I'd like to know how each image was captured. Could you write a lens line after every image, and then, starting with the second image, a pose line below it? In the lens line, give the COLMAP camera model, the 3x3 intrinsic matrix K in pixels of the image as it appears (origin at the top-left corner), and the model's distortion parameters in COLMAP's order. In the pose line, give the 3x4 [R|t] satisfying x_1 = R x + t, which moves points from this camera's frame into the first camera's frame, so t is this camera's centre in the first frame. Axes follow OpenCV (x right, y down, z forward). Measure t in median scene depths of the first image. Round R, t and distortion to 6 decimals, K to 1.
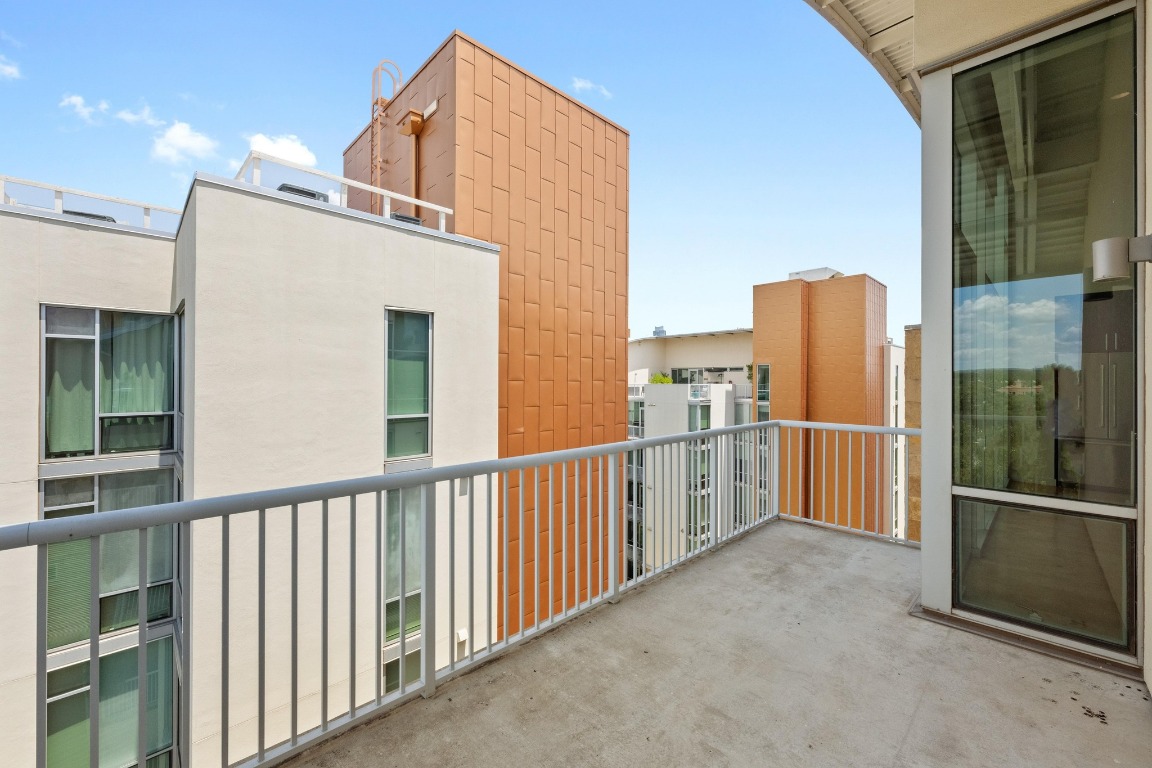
lens RADIAL K [[452.3, 0, 571.0], [0, 452.3, 381.8], [0, 0, 1]] dist [-0.011265, 0.000645]
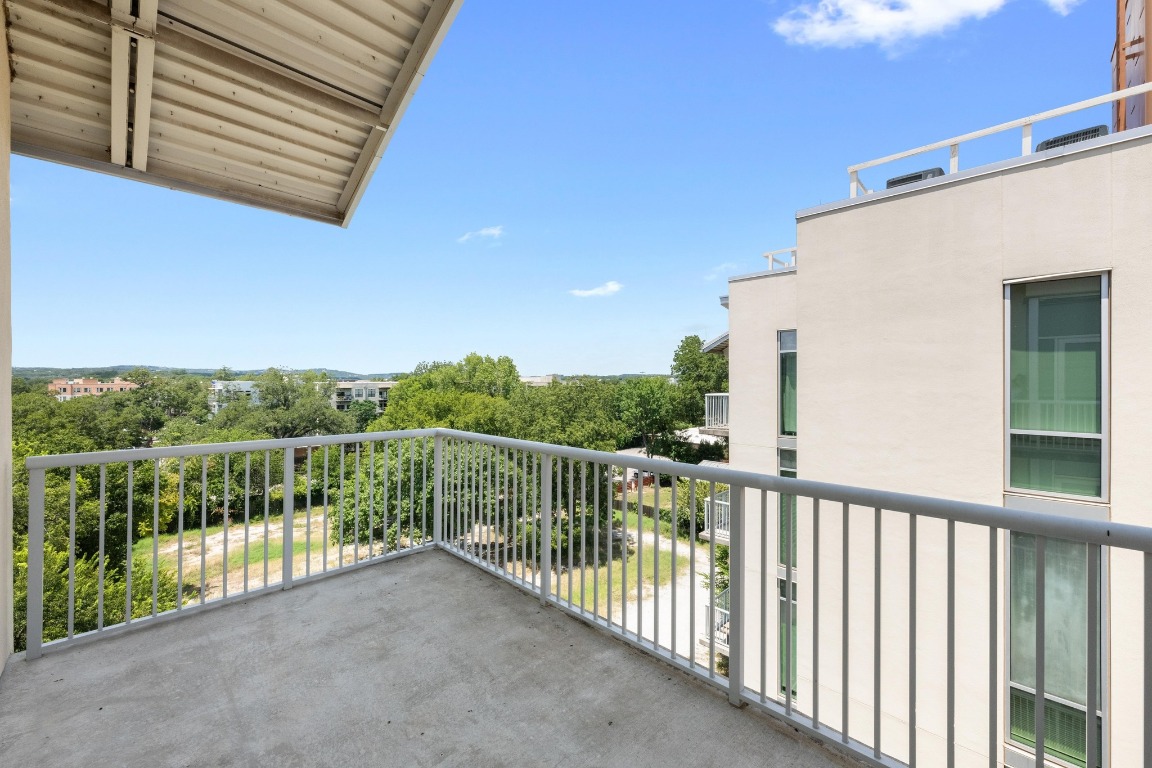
lens RADIAL K [[452.3, 0, 583.1], [0, 452.3, 379.1], [0, 0, 1]] dist [-0.011265, 0.000645]
pose [[0.049507, -0.007877, -0.998743, 0.288710], [-0.001903, 0.999966, -0.007981, 0.001208], [0.998772, 0.002295, 0.049490, 0.275975]]
